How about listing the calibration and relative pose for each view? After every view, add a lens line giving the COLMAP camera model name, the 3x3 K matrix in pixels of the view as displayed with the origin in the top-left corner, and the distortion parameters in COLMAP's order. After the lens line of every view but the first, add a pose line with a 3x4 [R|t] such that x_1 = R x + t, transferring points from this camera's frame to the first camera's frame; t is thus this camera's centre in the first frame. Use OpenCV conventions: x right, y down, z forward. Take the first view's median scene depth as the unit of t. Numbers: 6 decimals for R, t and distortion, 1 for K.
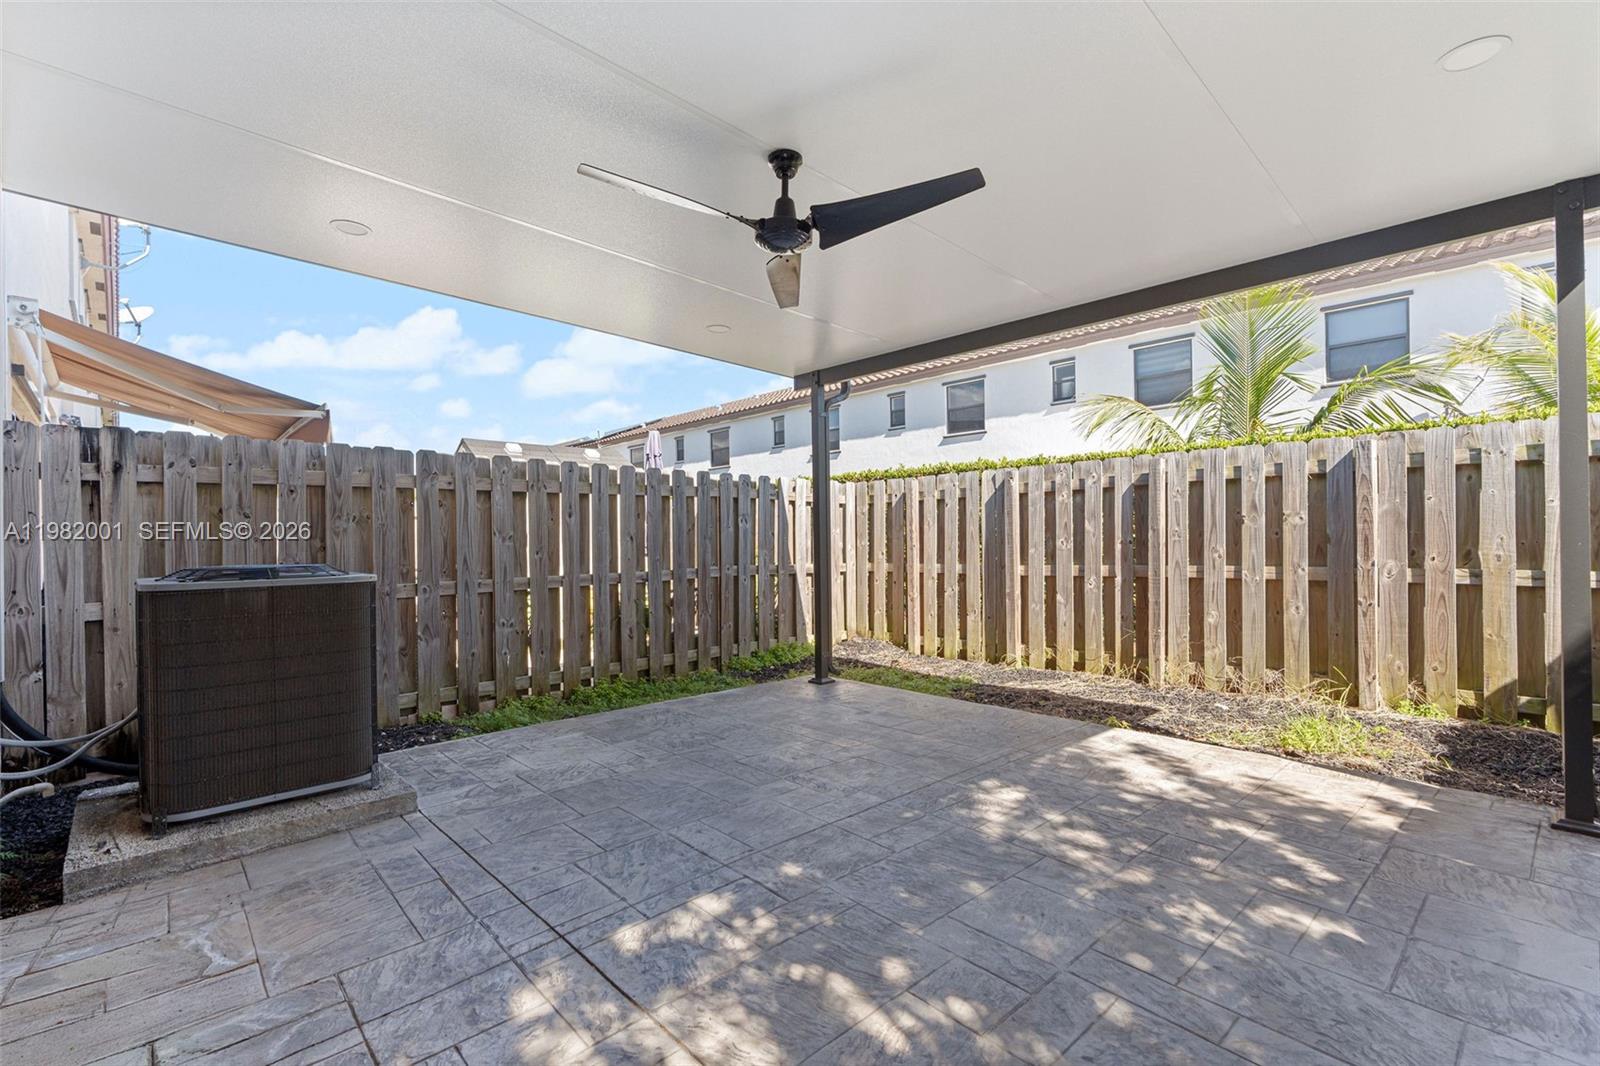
lens RADIAL K [[728.0, 0, 795.2], [0, 728.0, 542.9], [0, 0, 1]] dist [-0.030958, 0.009202]
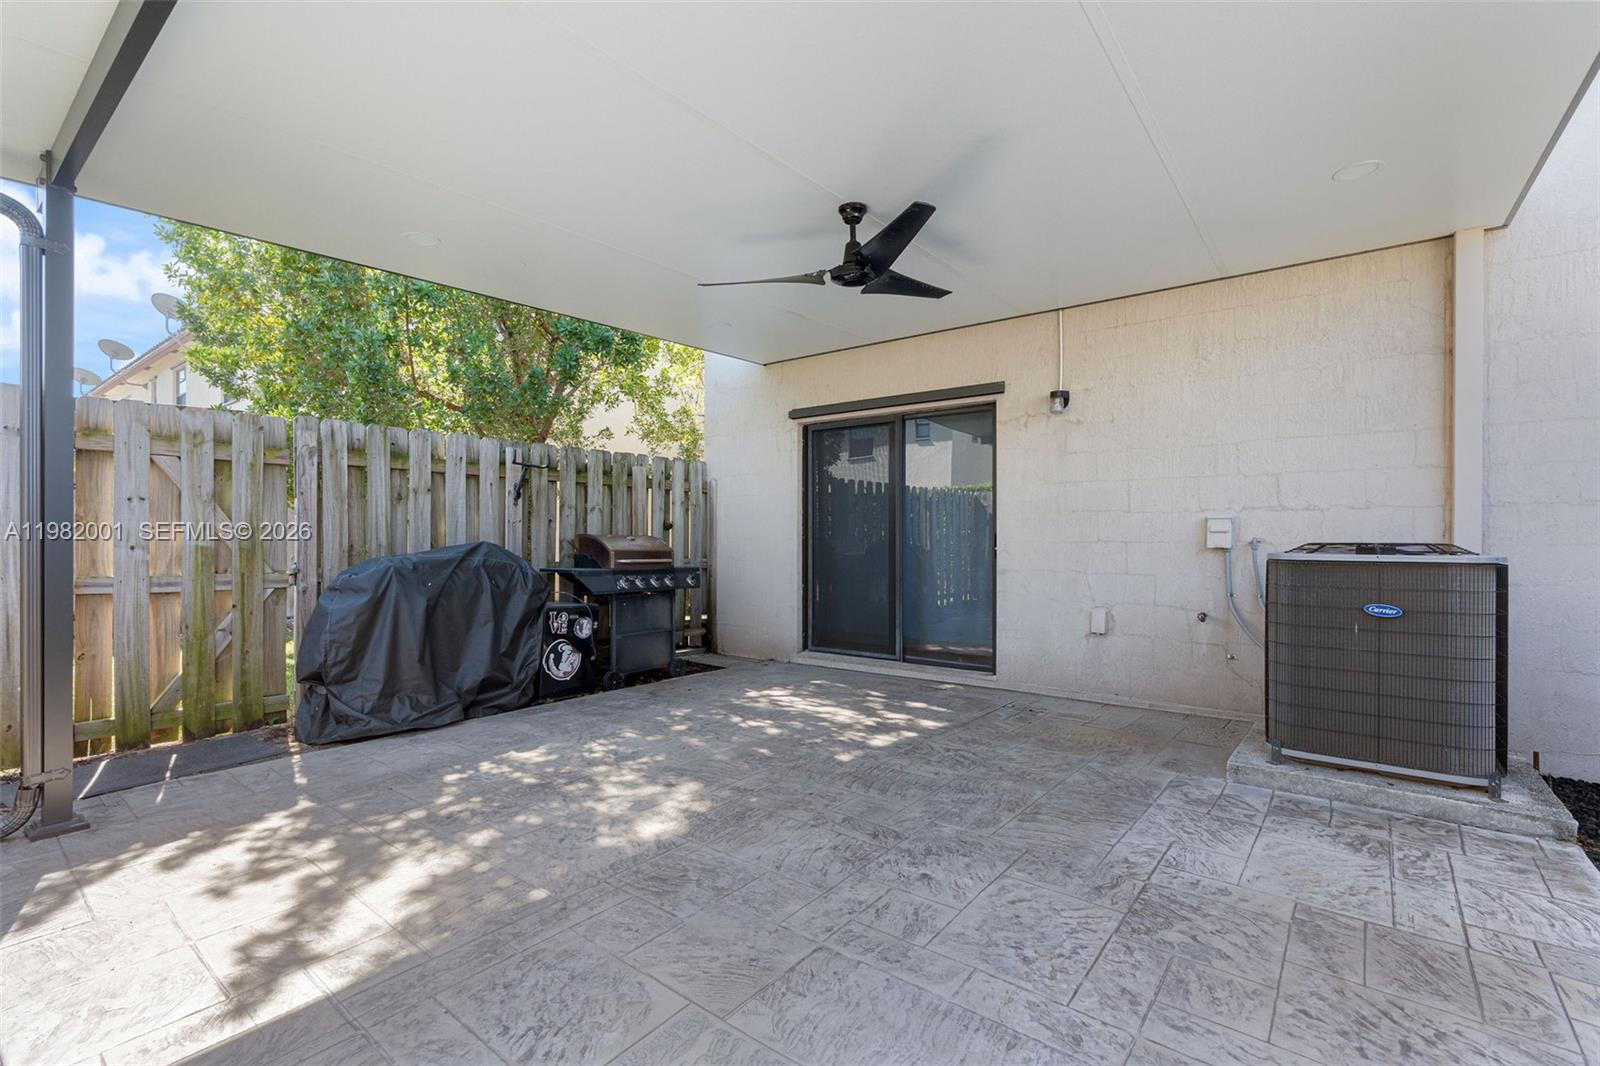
lens RADIAL K [[724.0, 0, 795.2], [0, 724.0, 535.6], [0, 0, 1]] dist [-0.001418, 0.000179]
pose [[-0.987923, 0.013042, -0.154398, 0.217676], [0.012011, 0.999899, 0.007612, 0.002687], [0.154481, 0.005665, -0.987979, 1.722375]]
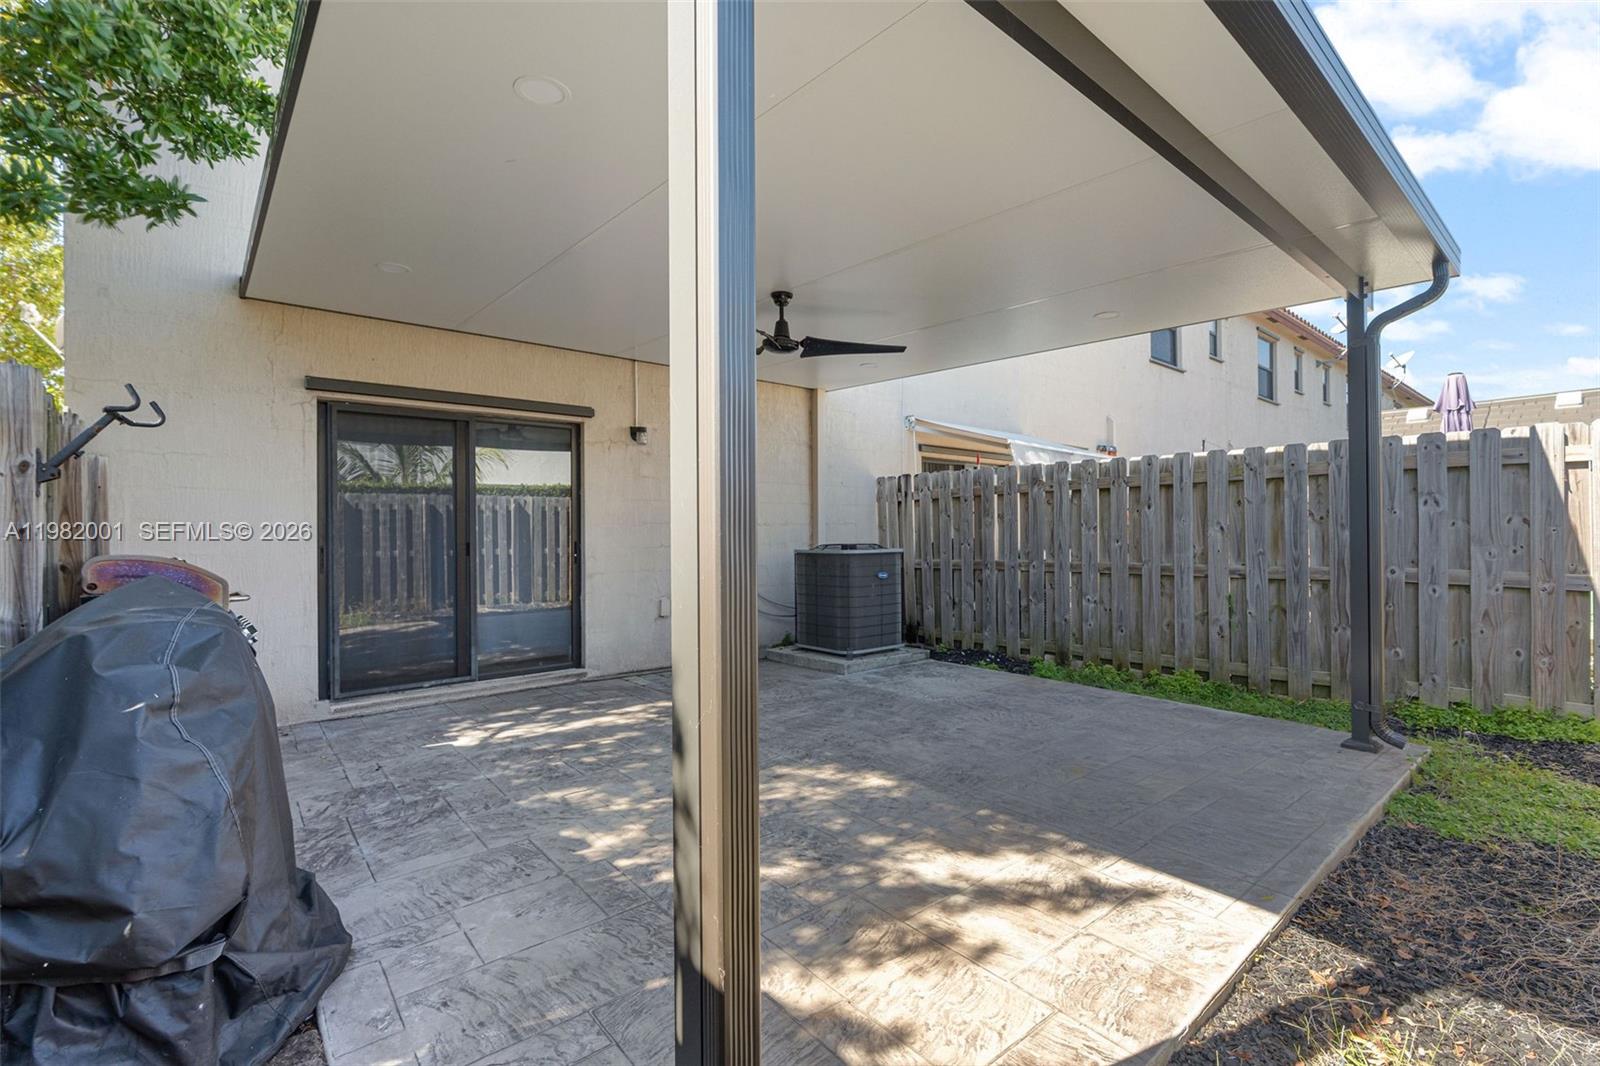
lens RADIAL K [[724.0, 0, 795.2], [0, 724.0, 535.6], [0, 0, 1]] dist [-0.001418, 0.000179]
pose [[-0.053359, 0.019297, -0.998389, 1.234899], [0.004344, 0.999808, 0.019092, -0.029628], [0.998566, -0.003318, -0.053433, 0.871089]]
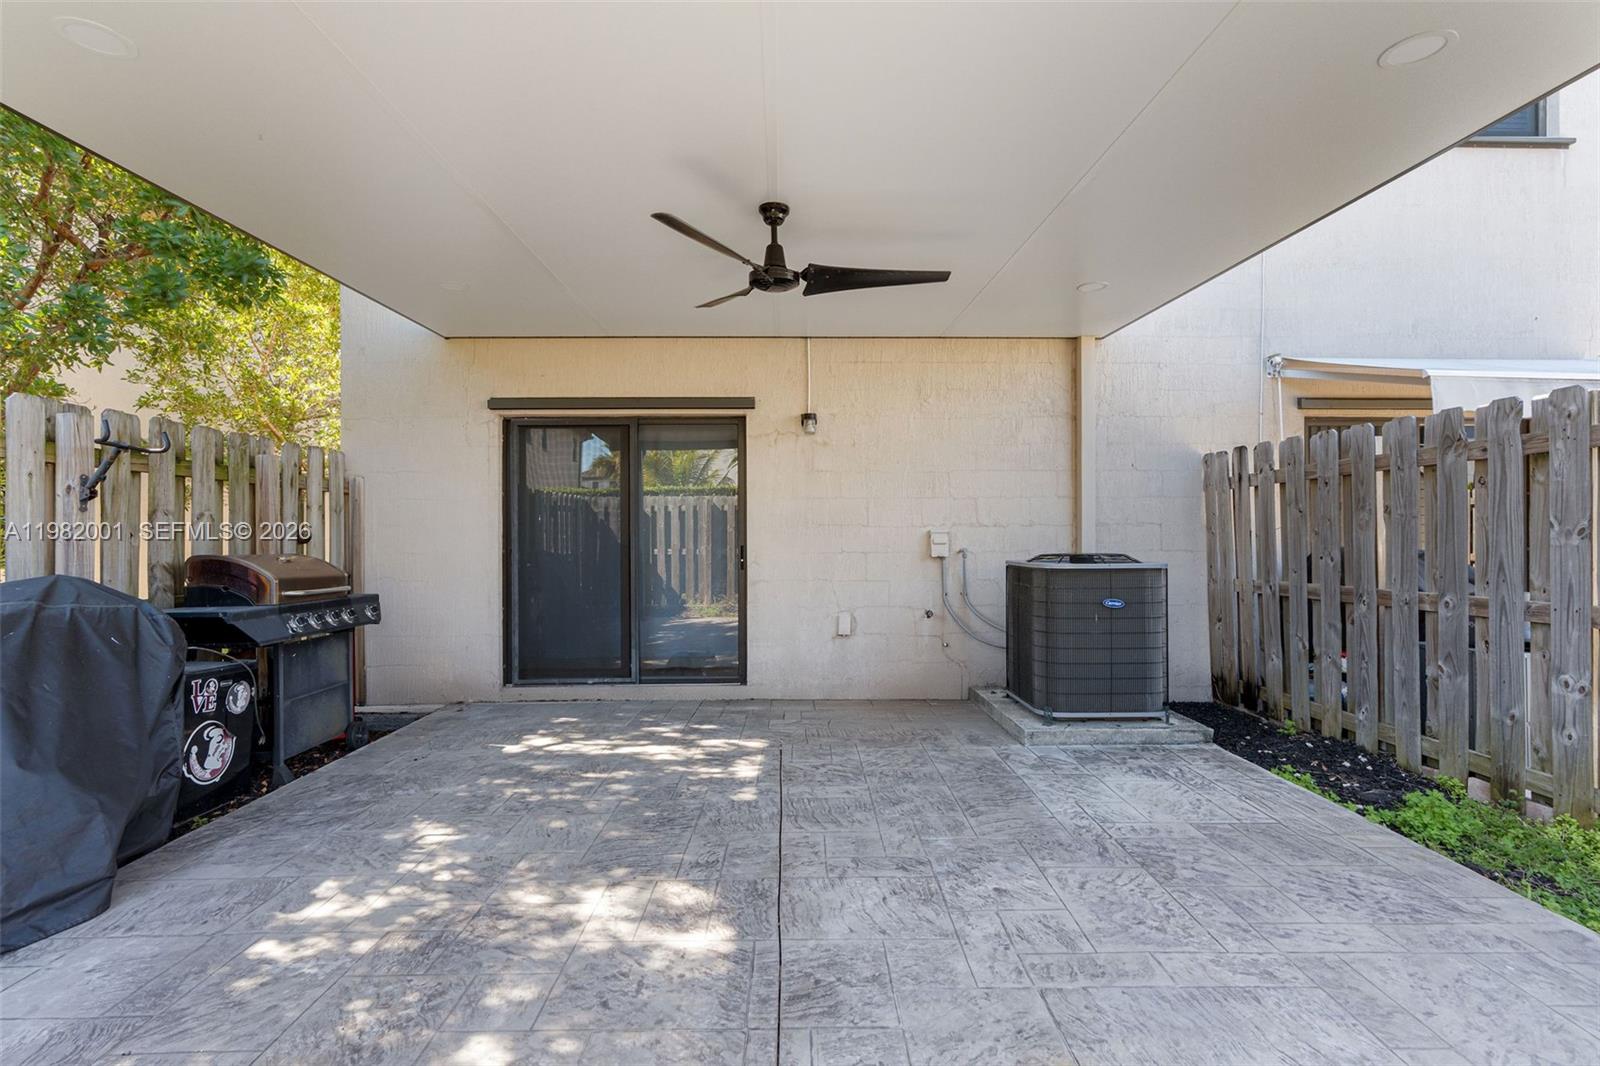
lens RADIAL K [[725.6, 0, 796.7], [0, 725.6, 530.0], [0, 0, 1]] dist [-0.003921, 0.000148]
pose [[-0.671562, 0.013914, -0.740818, 0.641914], [0.010653, 0.999902, 0.009122, -0.031518], [0.740872, -0.001766, -0.671644, 1.407762]]
